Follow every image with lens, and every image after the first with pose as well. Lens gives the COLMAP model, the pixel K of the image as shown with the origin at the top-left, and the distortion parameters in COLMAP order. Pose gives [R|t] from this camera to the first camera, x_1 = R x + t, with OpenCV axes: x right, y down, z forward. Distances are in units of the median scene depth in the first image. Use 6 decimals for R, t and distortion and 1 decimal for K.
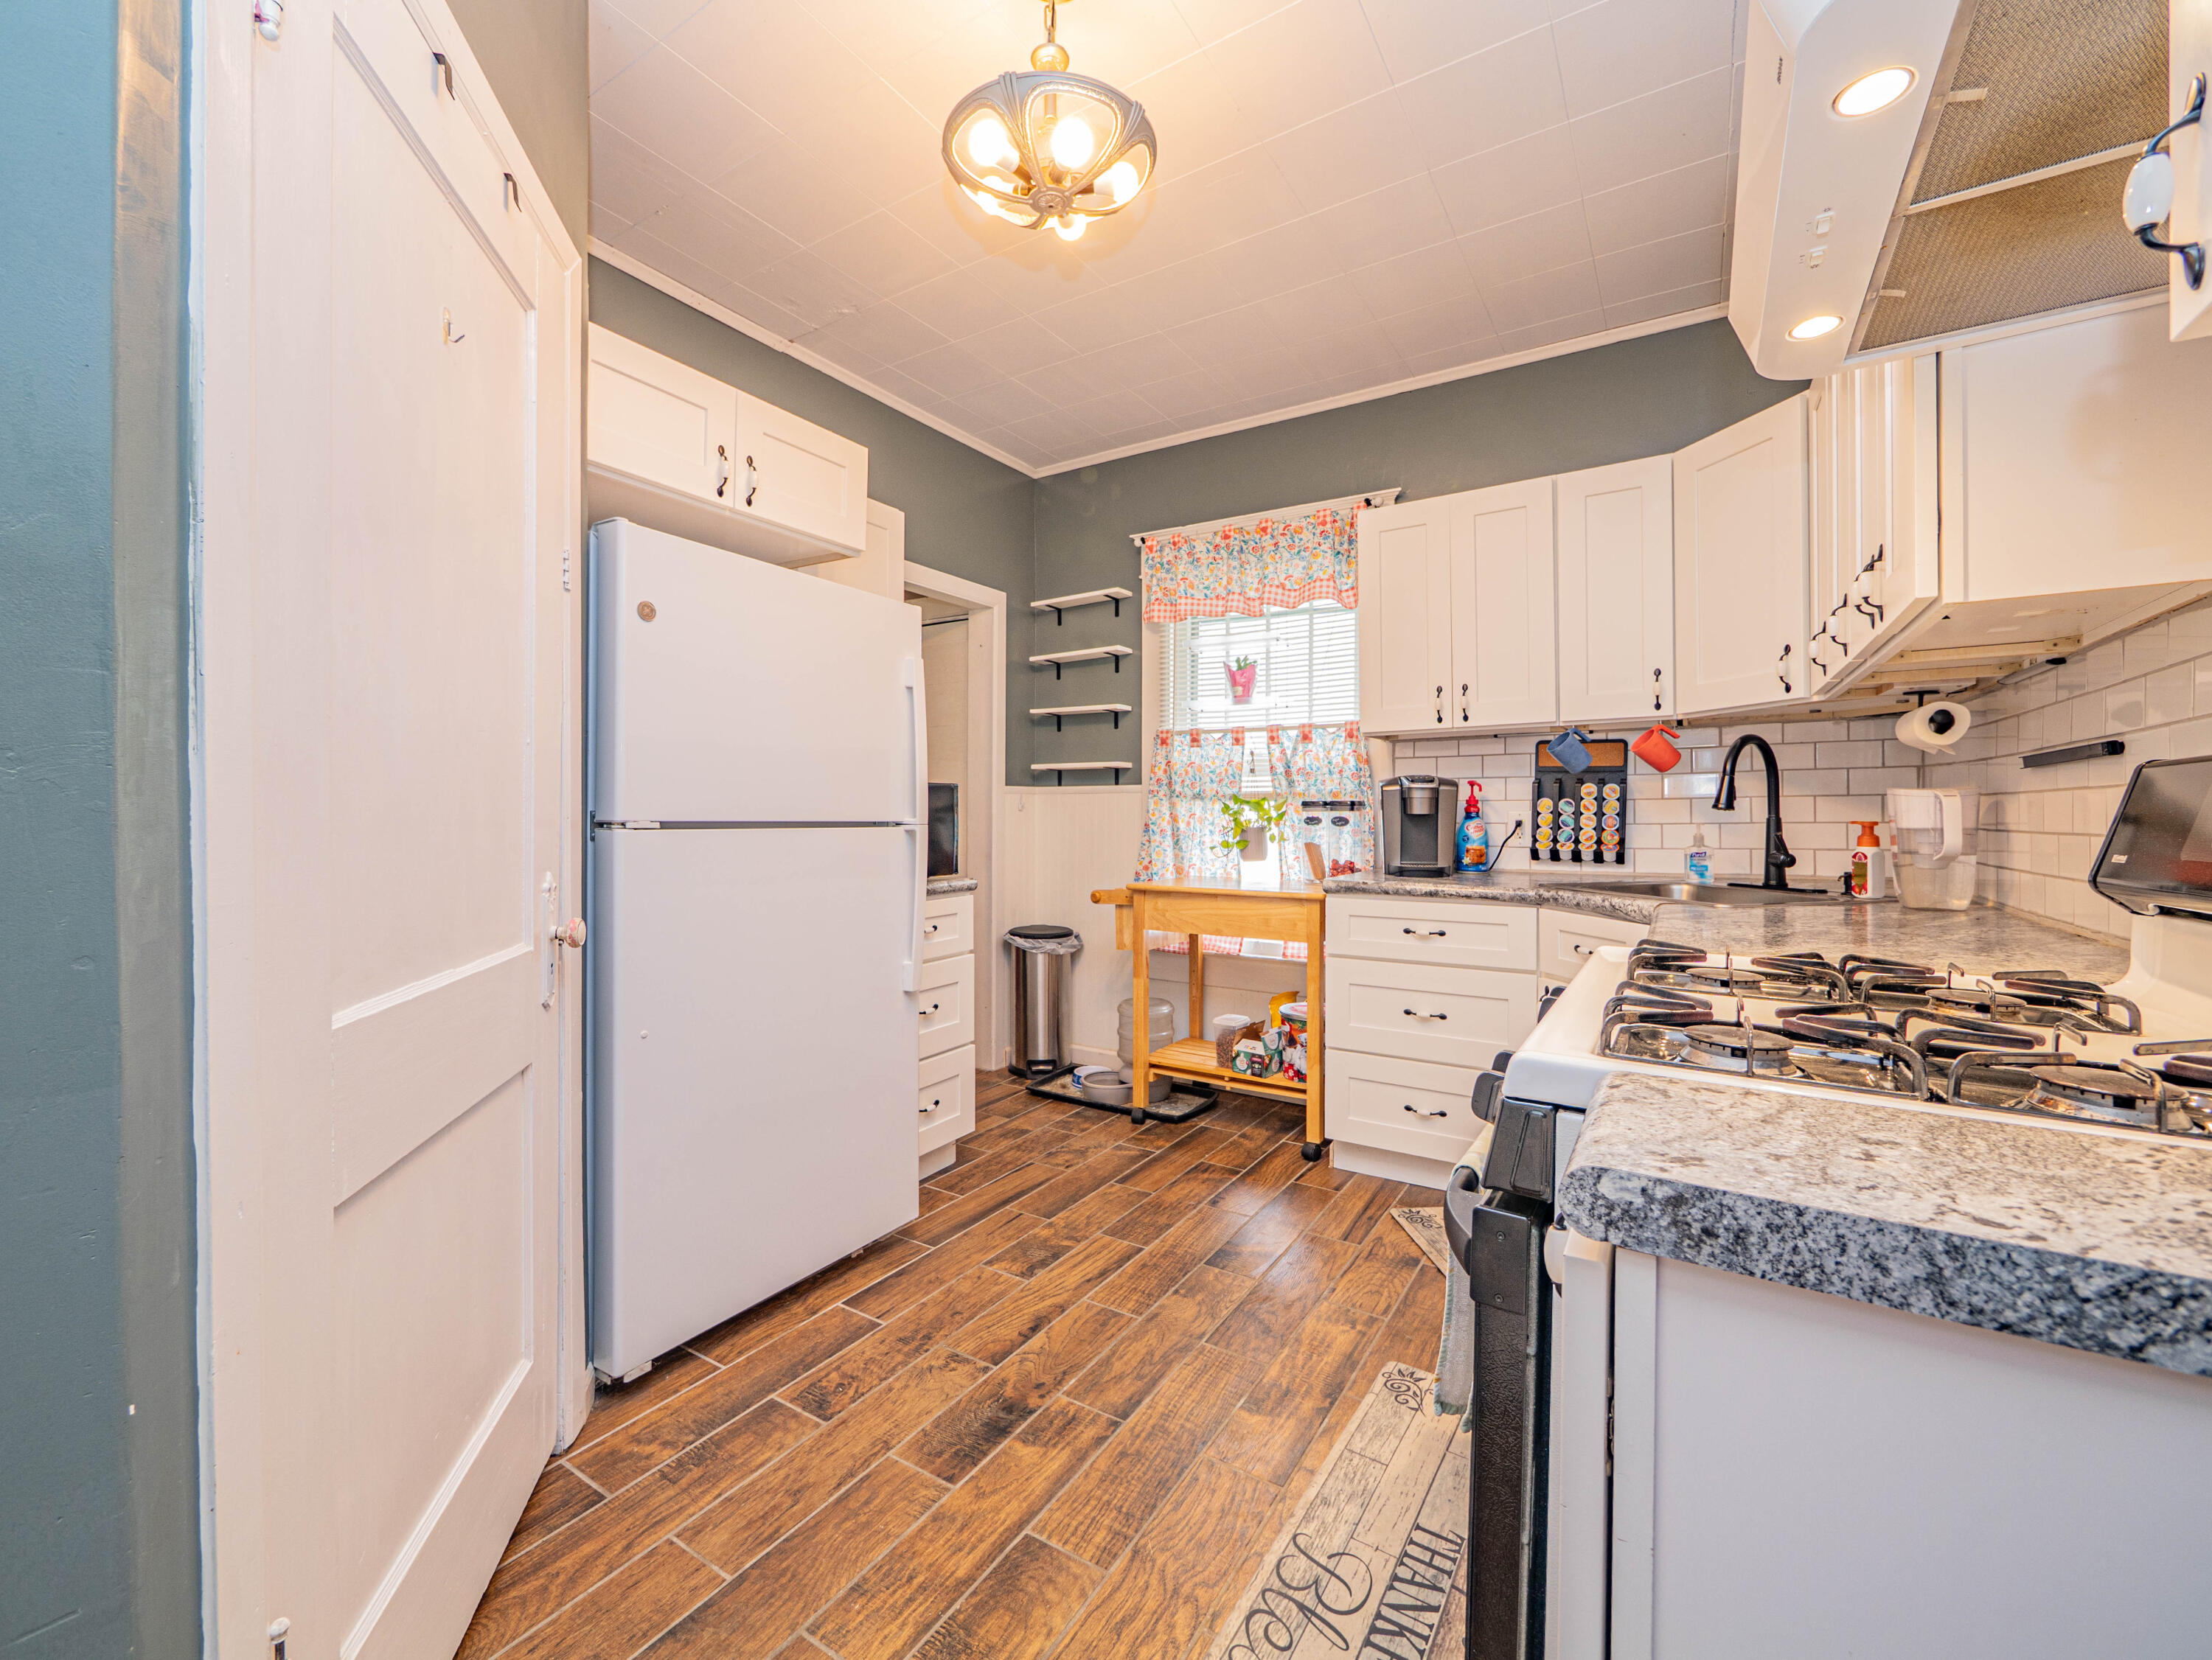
lens RADIAL K [[922.1, 0, 1106.6], [0, 922.1, 816.1], [0, 0, 1]] dist [-0.008354, 0.000920]
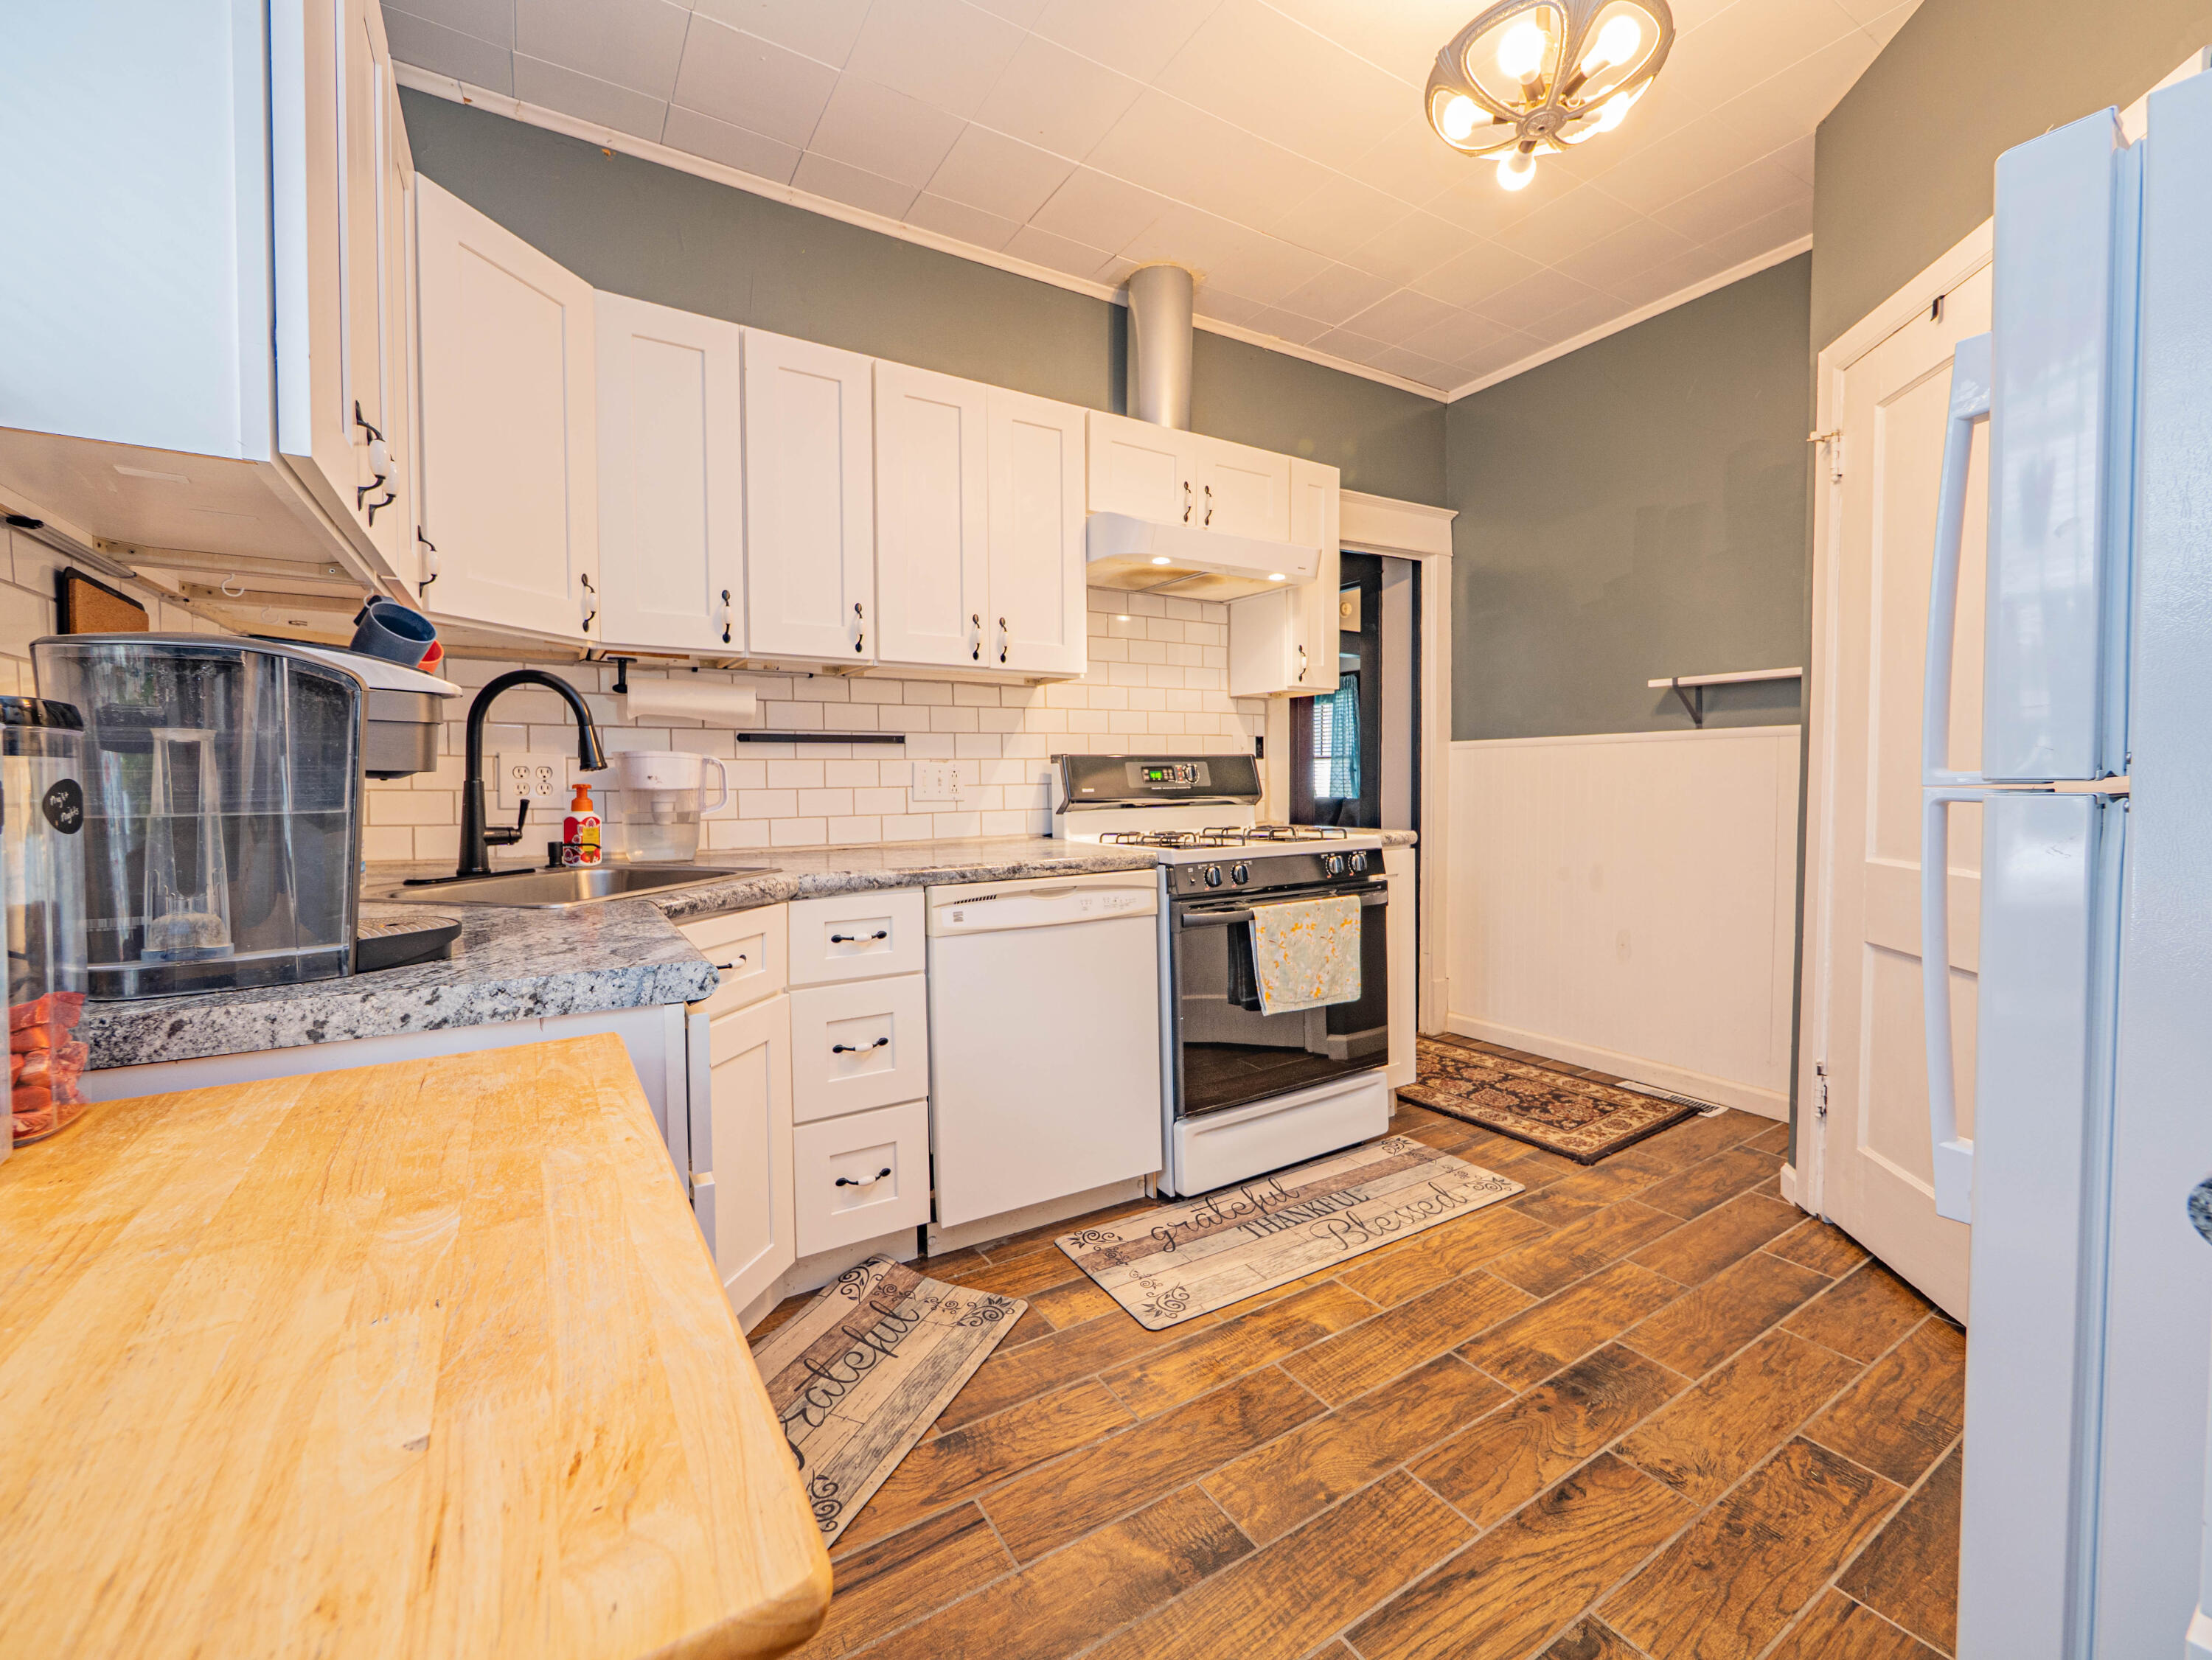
lens RADIAL K [[922.1, 0, 1106.6], [0, 922.1, 816.1], [0, 0, 1]] dist [-0.008354, 0.000920]
pose [[-0.901869, -0.009734, 0.431901, -0.070665], [0.010200, 0.998988, 0.043816, 0.003110], [-0.431890, 0.043921, -0.900856, 2.010021]]
